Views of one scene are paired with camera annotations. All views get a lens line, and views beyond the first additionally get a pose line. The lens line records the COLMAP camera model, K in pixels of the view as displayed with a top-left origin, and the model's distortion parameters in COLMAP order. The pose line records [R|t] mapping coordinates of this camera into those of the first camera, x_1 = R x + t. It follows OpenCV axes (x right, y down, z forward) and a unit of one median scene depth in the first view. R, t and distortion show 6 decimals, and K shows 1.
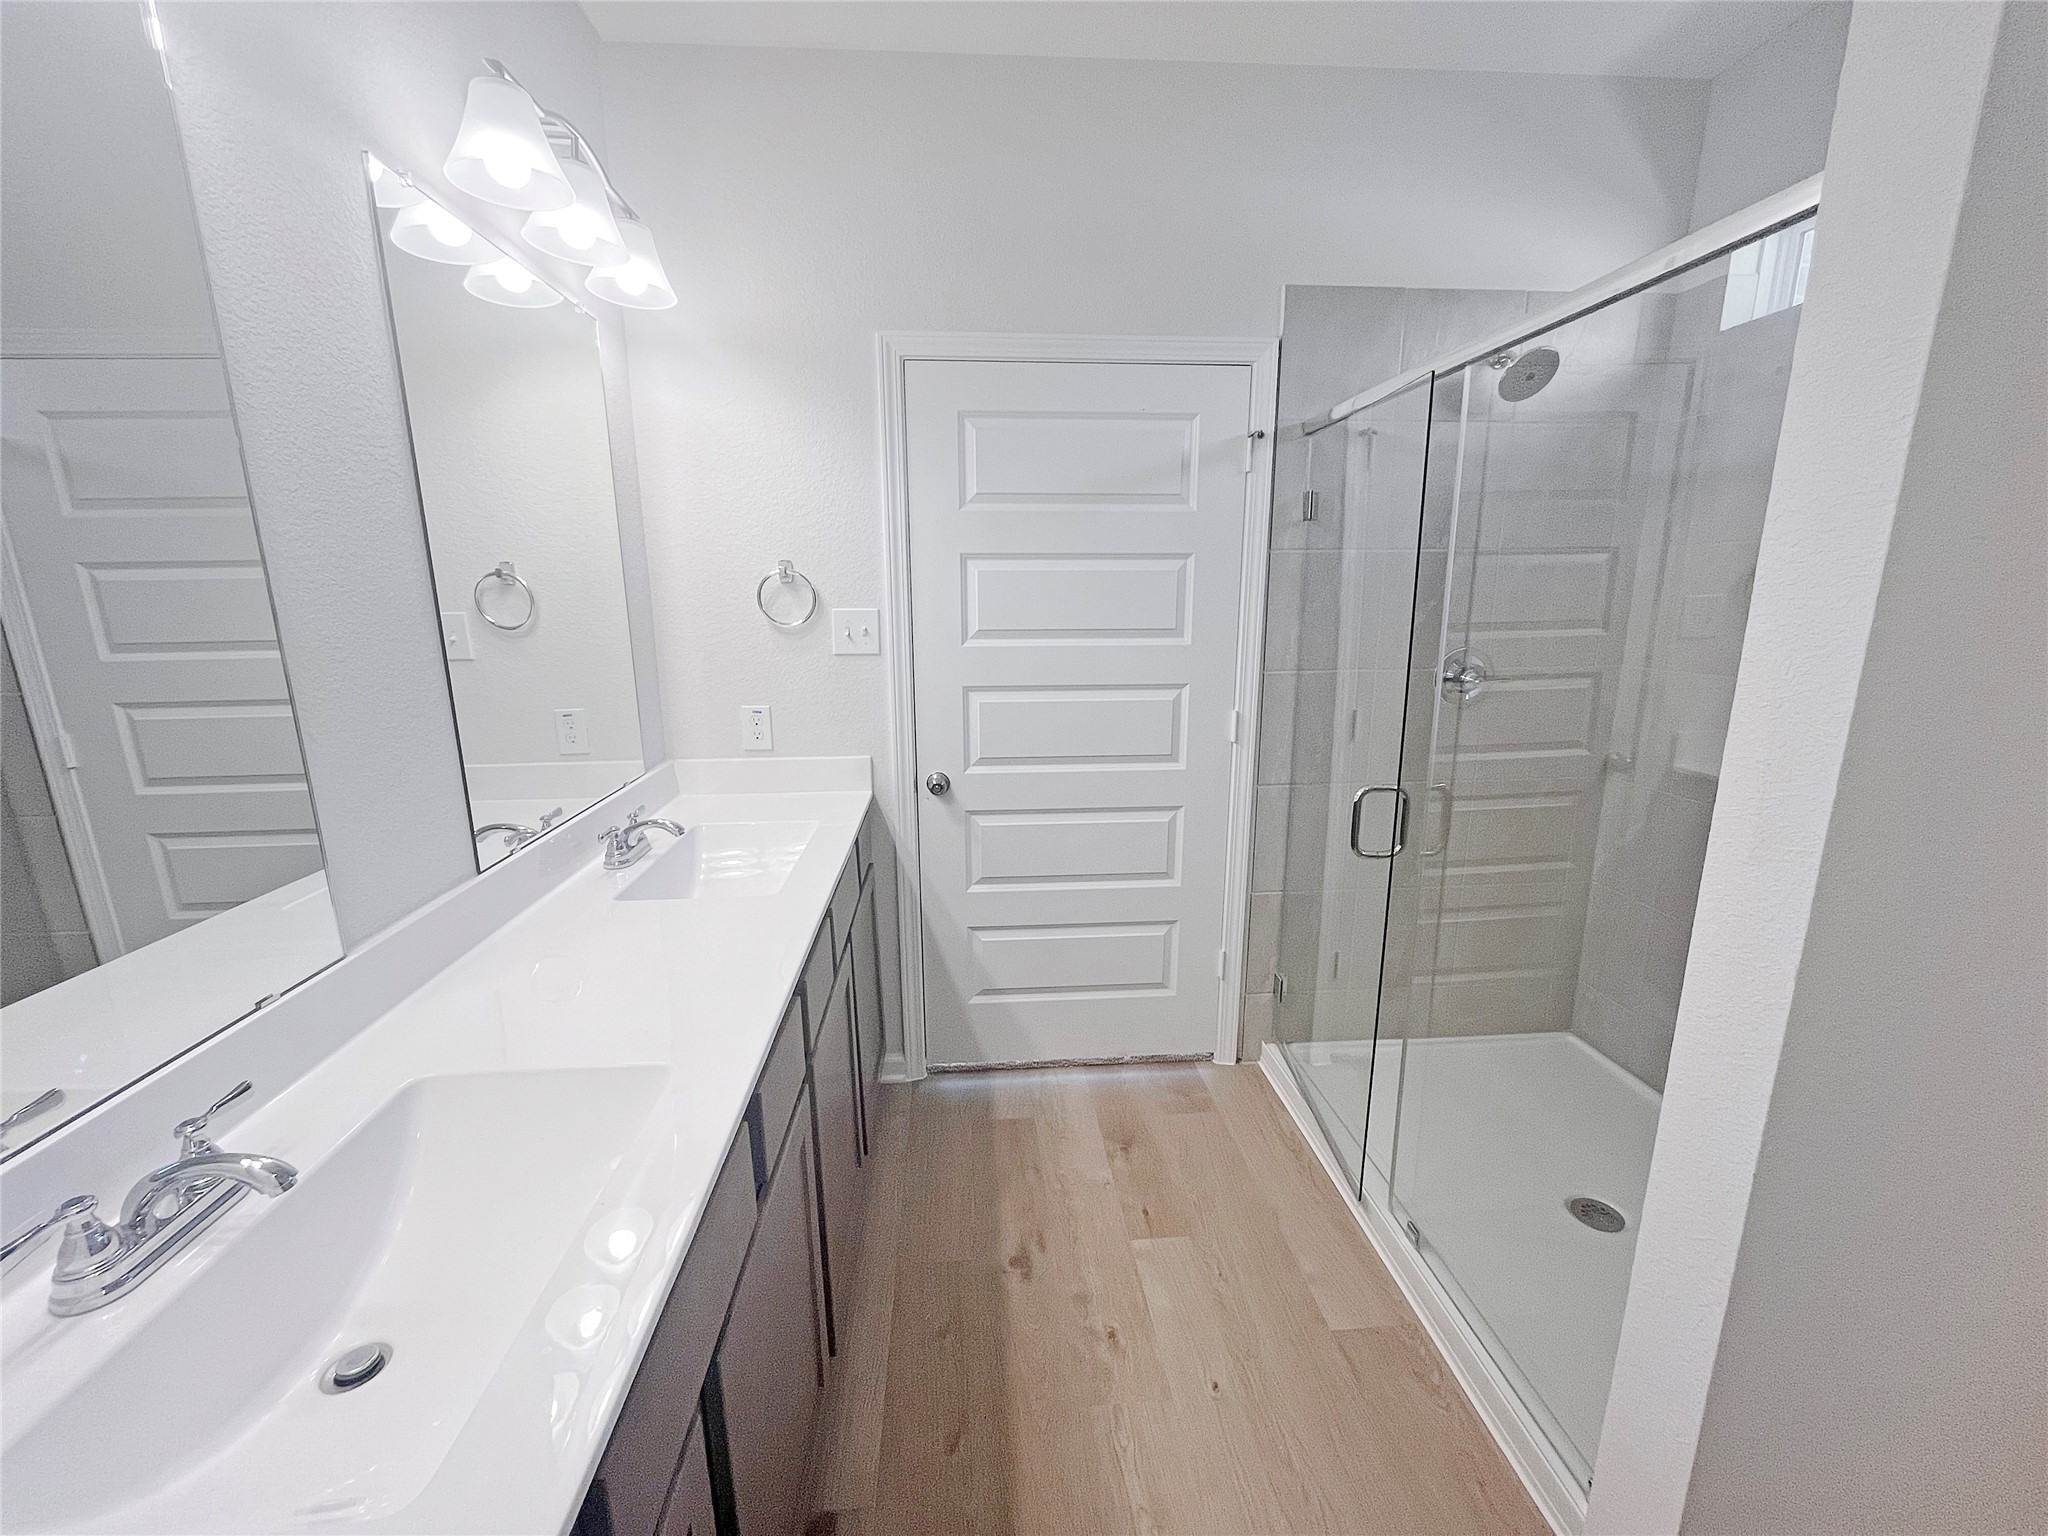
lens RADIAL K [[827.5, 0, 1024.0], [0, 827.5, 768.0], [0, 0, 1]] dist [0.000739, -0.000551]
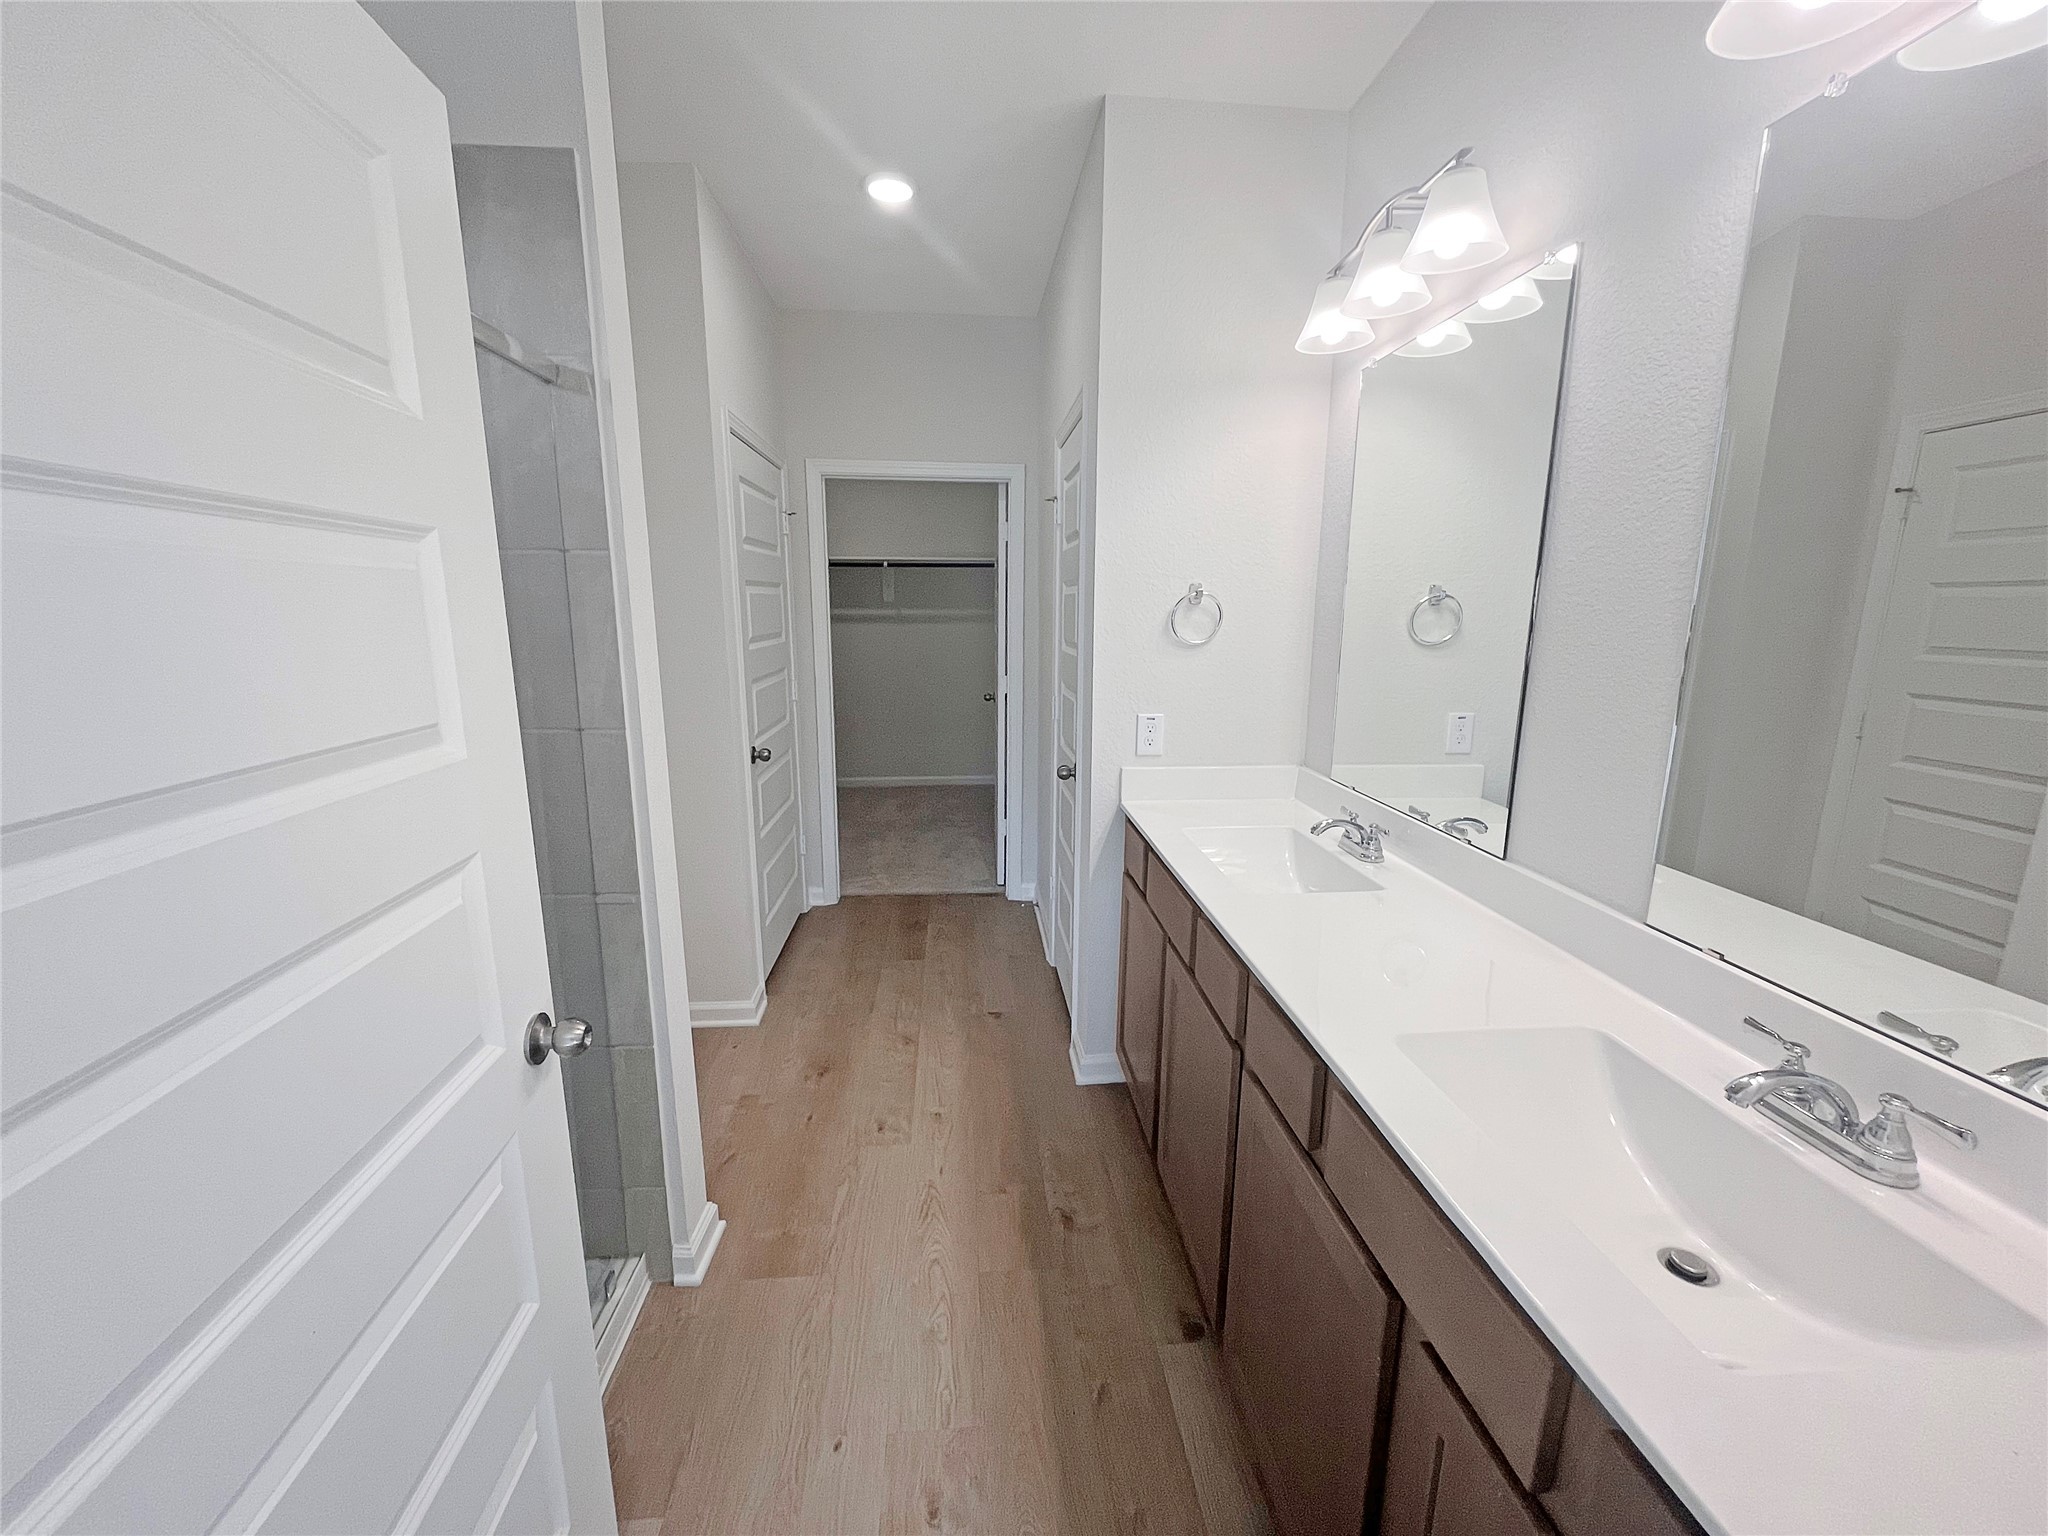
lens RADIAL K [[827.5, 0, 1024.0], [0, 827.5, 768.0], [0, 0, 1]] dist [0.000739, -0.000551]
pose [[-0.999989, 0.004498, 0.001180, 0.012747], [0.004592, 0.915280, 0.402793, -0.360058], [0.000732, 0.402794, -0.915290, 1.603537]]
